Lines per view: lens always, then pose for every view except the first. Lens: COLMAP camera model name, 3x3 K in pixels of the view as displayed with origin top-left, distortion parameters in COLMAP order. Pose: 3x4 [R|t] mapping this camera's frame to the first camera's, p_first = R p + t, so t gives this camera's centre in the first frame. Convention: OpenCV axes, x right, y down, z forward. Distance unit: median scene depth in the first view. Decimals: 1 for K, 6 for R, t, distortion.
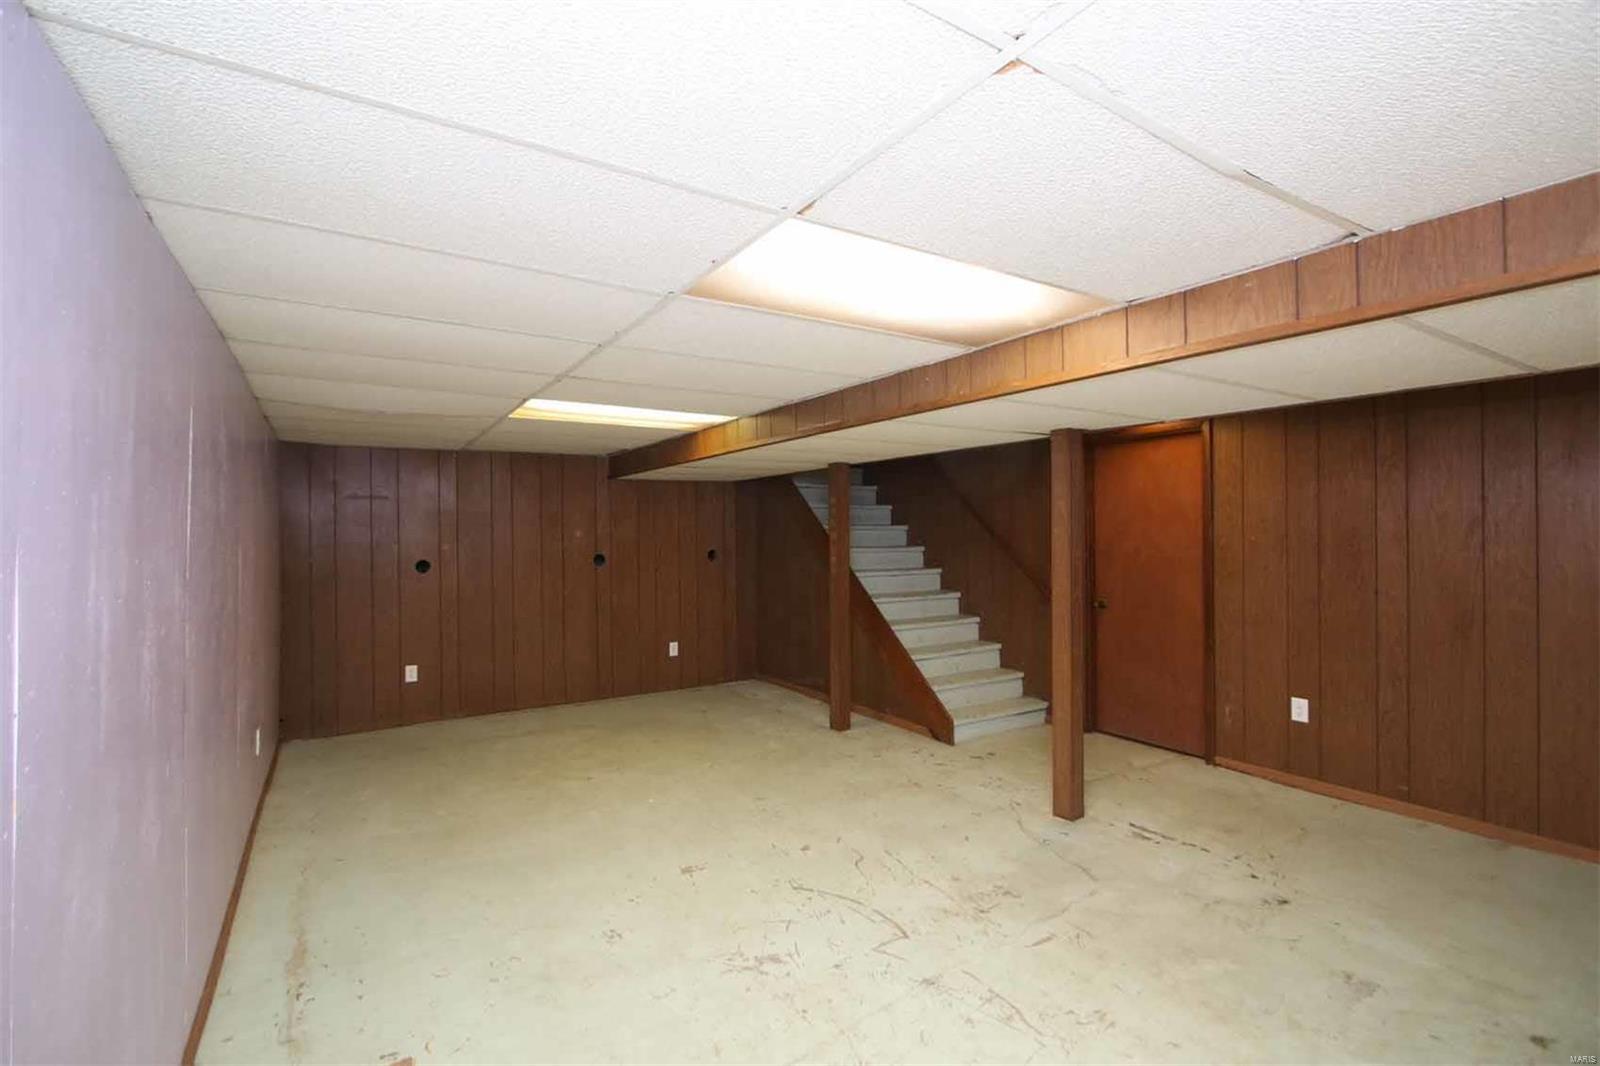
lens RADIAL K [[731.6, 0, 787.0], [0, 731.6, 527.2], [0, 0, 1]] dist [-0.009494, -0.000452]
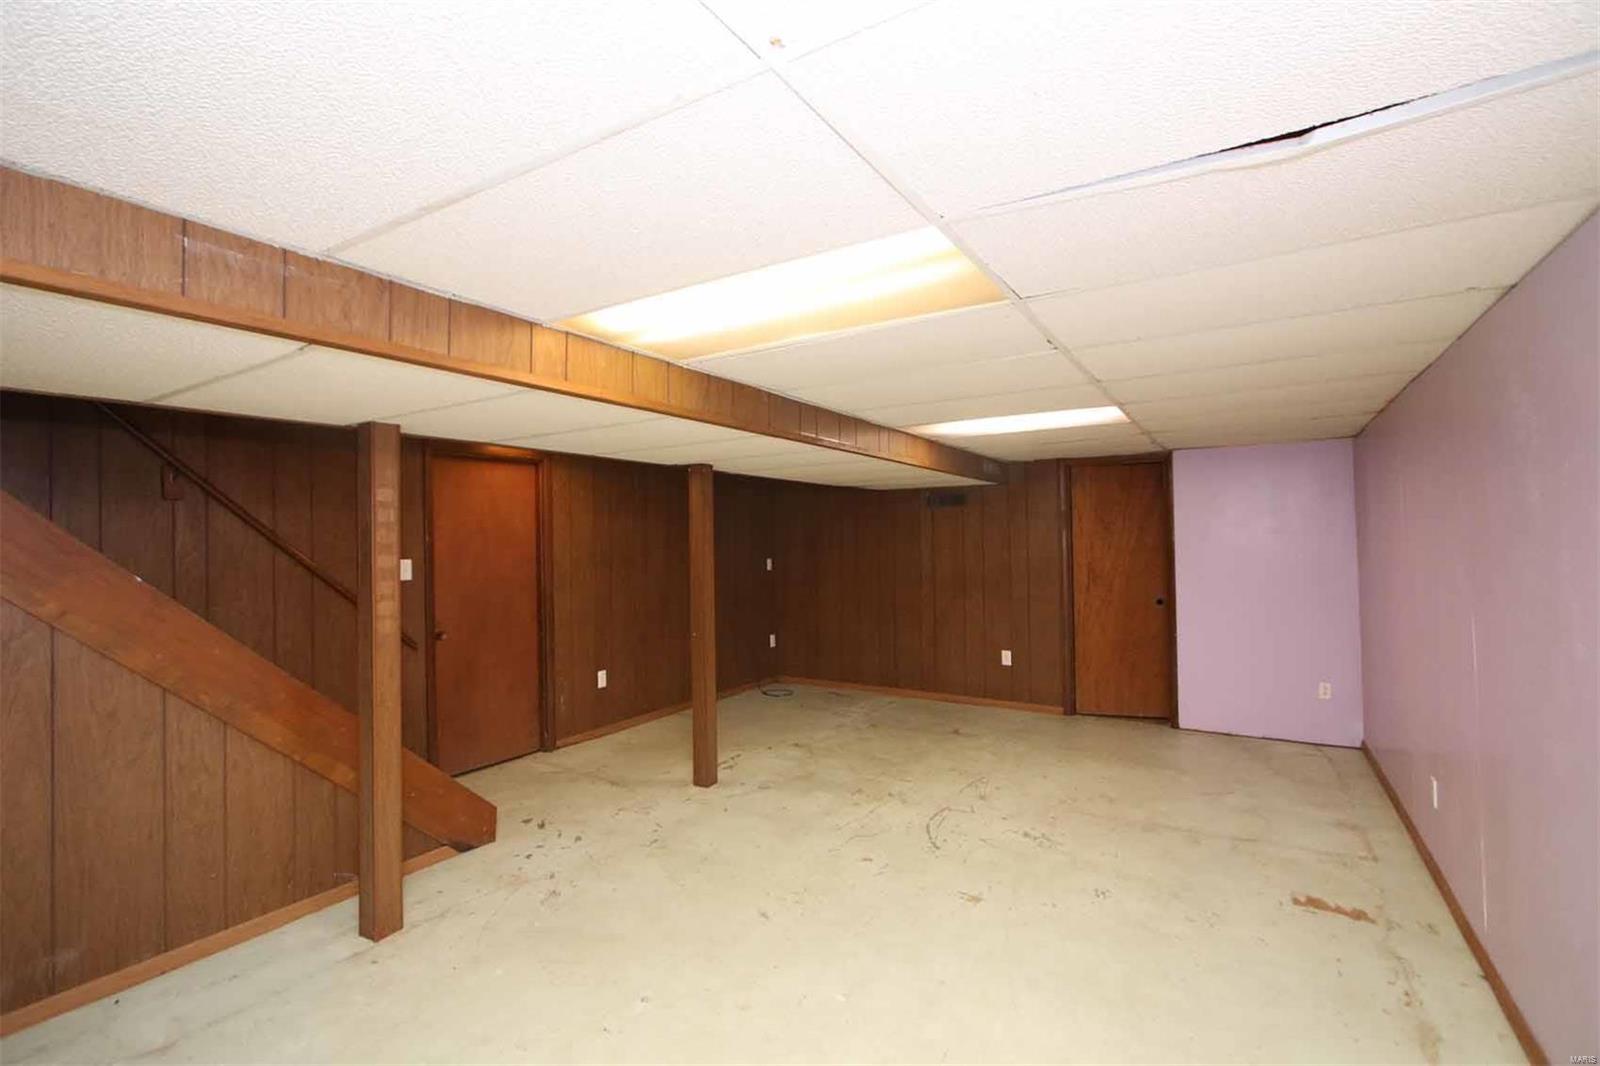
lens RADIAL K [[731.6, 0, 787.0], [0, 731.6, 527.2], [0, 0, 1]] dist [-0.009494, -0.000452]
pose [[-0.446124, 0.033283, 0.894352, -0.700248], [0.009859, 0.999430, -0.032275, 0.009754], [-0.894917, -0.005582, -0.446198, 1.288317]]
